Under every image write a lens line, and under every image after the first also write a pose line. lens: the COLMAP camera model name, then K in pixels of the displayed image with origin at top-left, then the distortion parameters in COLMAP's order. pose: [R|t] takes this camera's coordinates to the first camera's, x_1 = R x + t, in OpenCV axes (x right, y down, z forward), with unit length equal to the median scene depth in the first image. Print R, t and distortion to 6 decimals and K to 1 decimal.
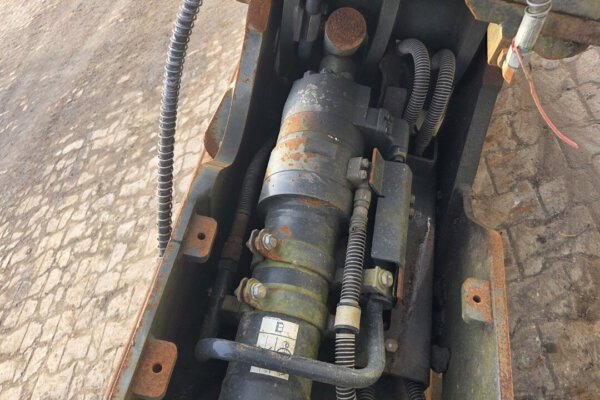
lens RADIAL K [[539.0, 0, 317.5], [0, 539.0, 200.7], [0, 0, 1]] dist [0.044575, -0.008194]
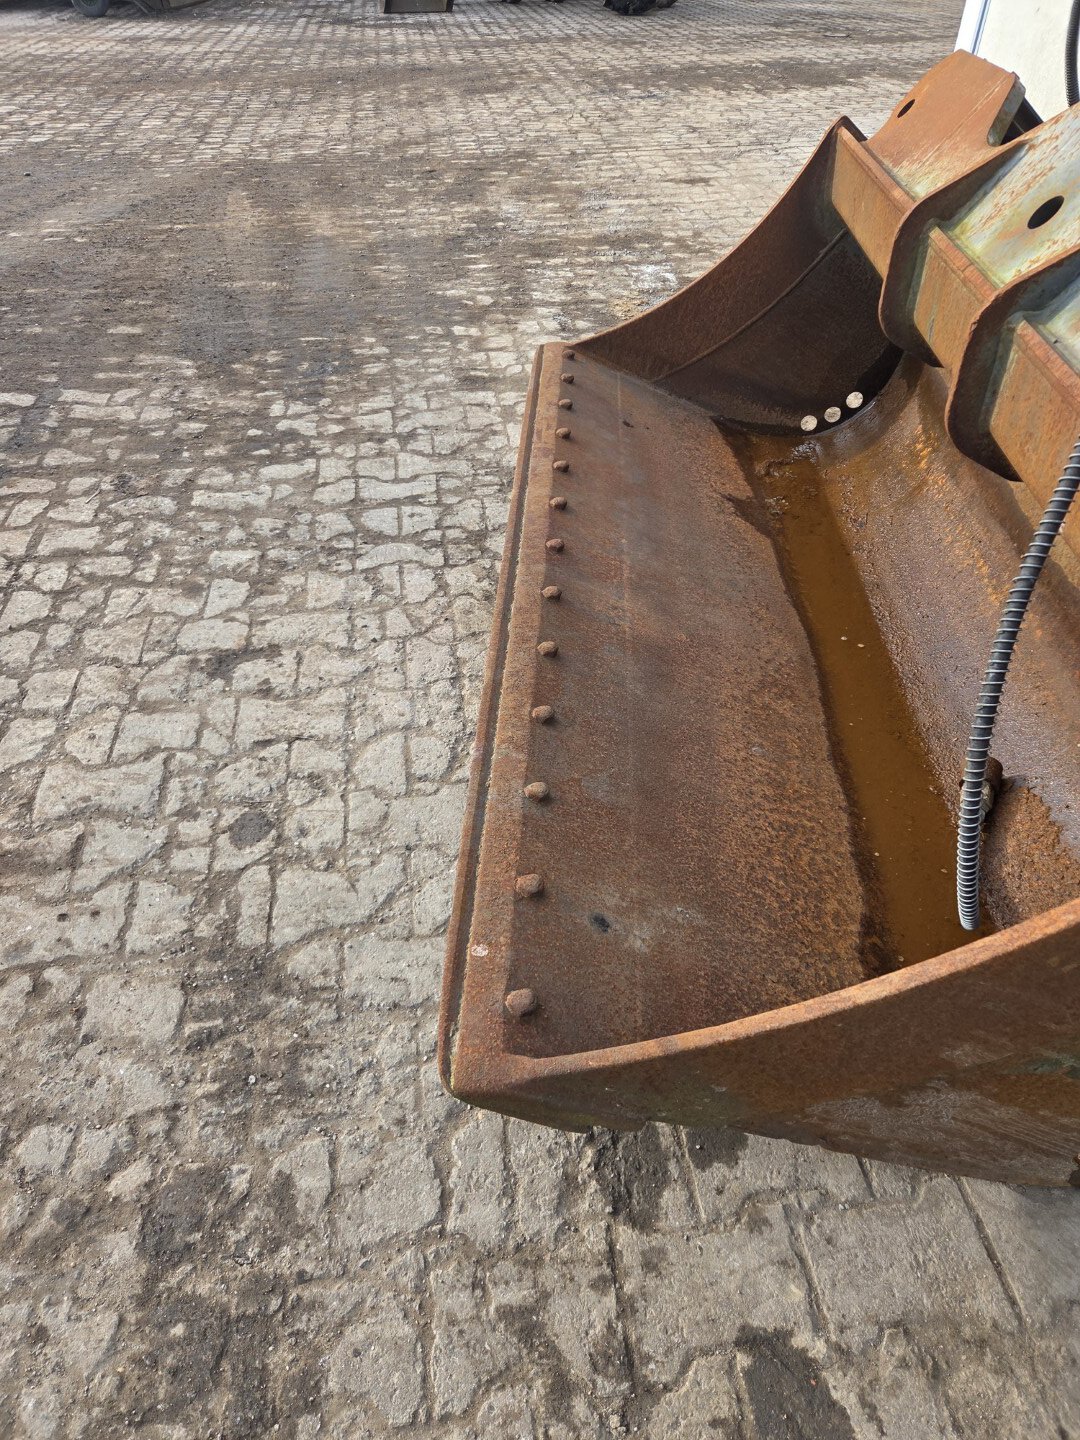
lens RADIAL K [[949.1, 0, 535.4], [0, 949.1, 724.6], [0, 0, 1]] dist [0.076223, -0.056678]
pose [[0.867386, 0.292050, 0.402925, -0.635802], [-0.231201, 0.953489, -0.193401, 0.448891], [-0.440667, 0.074597, 0.894566, 0.180587]]
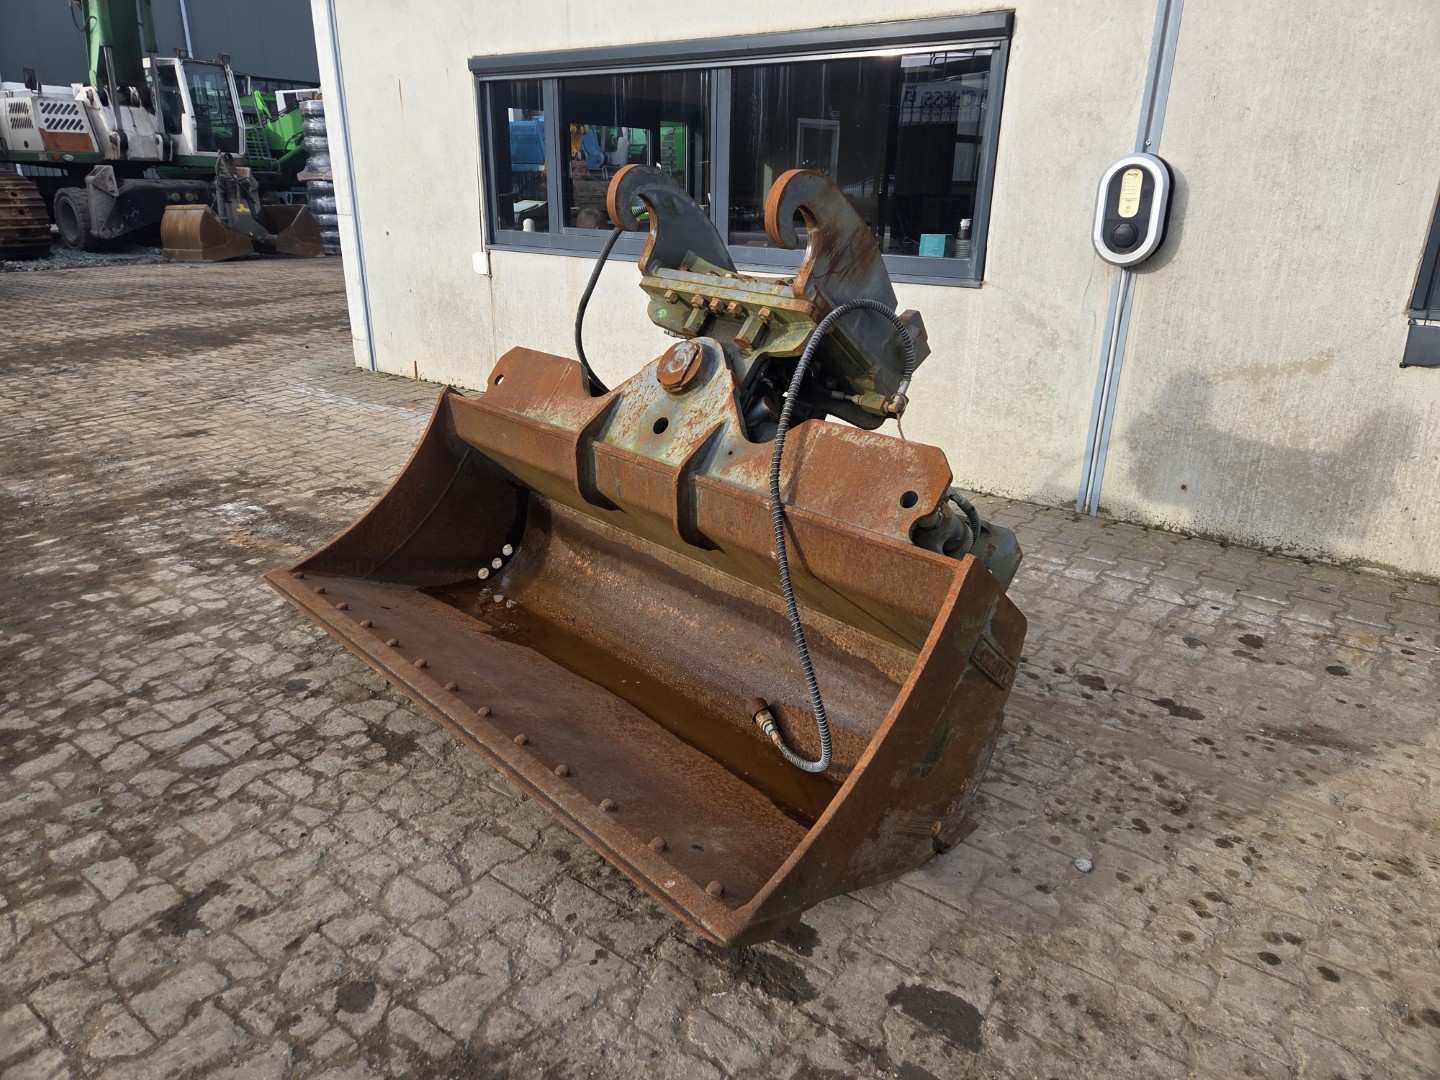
lens RADIAL K [[949.1, 0, 718.3], [0, 949.1, 542.4], [0, 0, 1]] dist [0.076223, -0.056678]
pose [[0.514165, 0.204570, 0.832938, -1.258439], [0.392490, 0.807371, -0.440571, 0.653216], [-0.762618, 0.553446, 0.334831, 0.201330]]
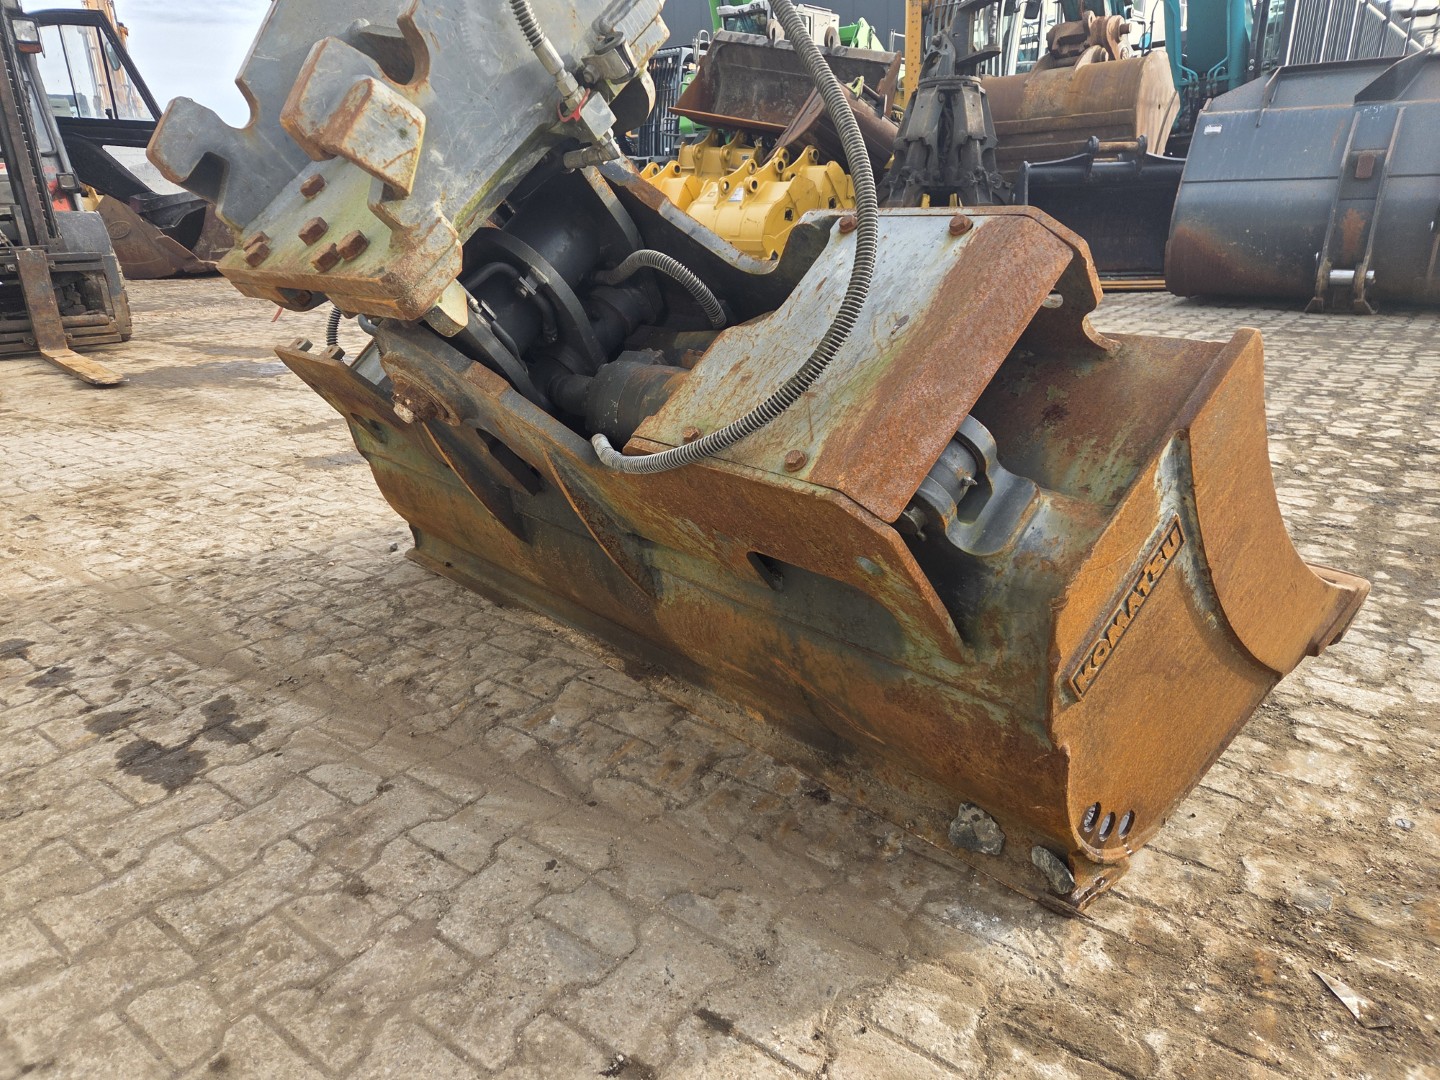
lens RADIAL K [[967.3, 0, 705.4], [0, 967.3, 546.5], [0, 0, 1]] dist [0.034775, 0.000072]
pose [[-0.523944, 0.709788, -0.470833, 0.619020], [-0.359174, 0.317113, 0.877743, -1.069714], [0.772319, 0.628999, 0.088788, 0.826782]]
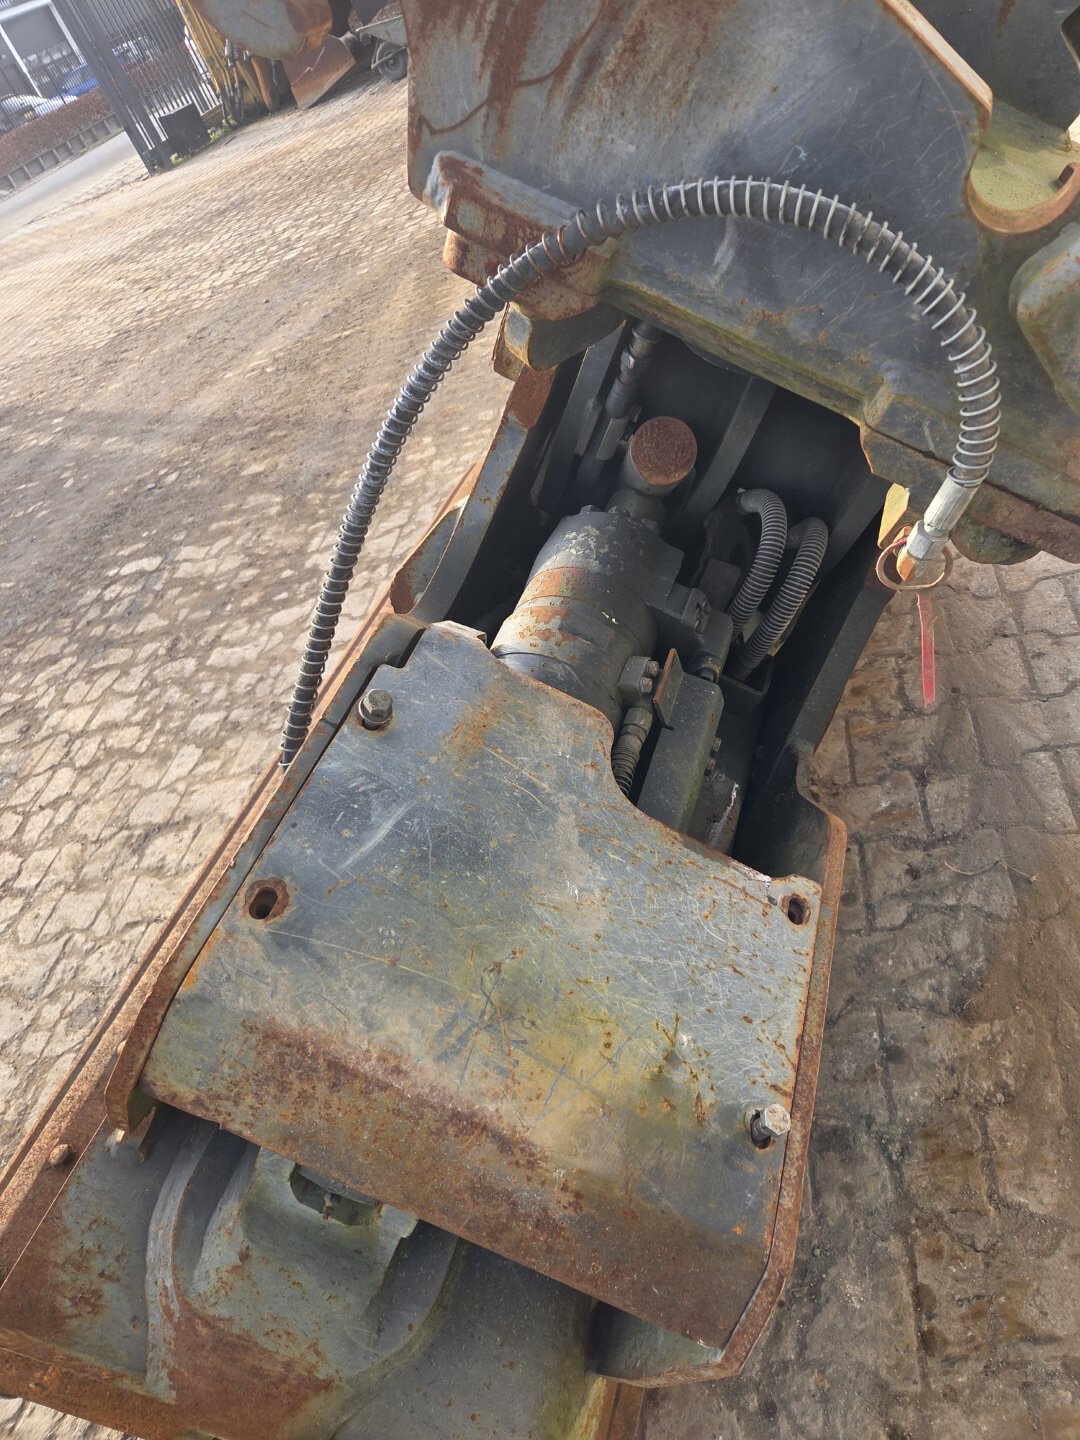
lens RADIAL K [[969.4, 0, 564.4], [0, 969.4, 713.9], [0, 0, 1]] dist [0.043484, -0.000739]
pose [[0.979389, 0.201253, 0.017160, -0.008511], [-0.200225, 0.978539, -0.048707, 0.026130], [-0.026594, 0.044267, 0.998666, -0.043798]]
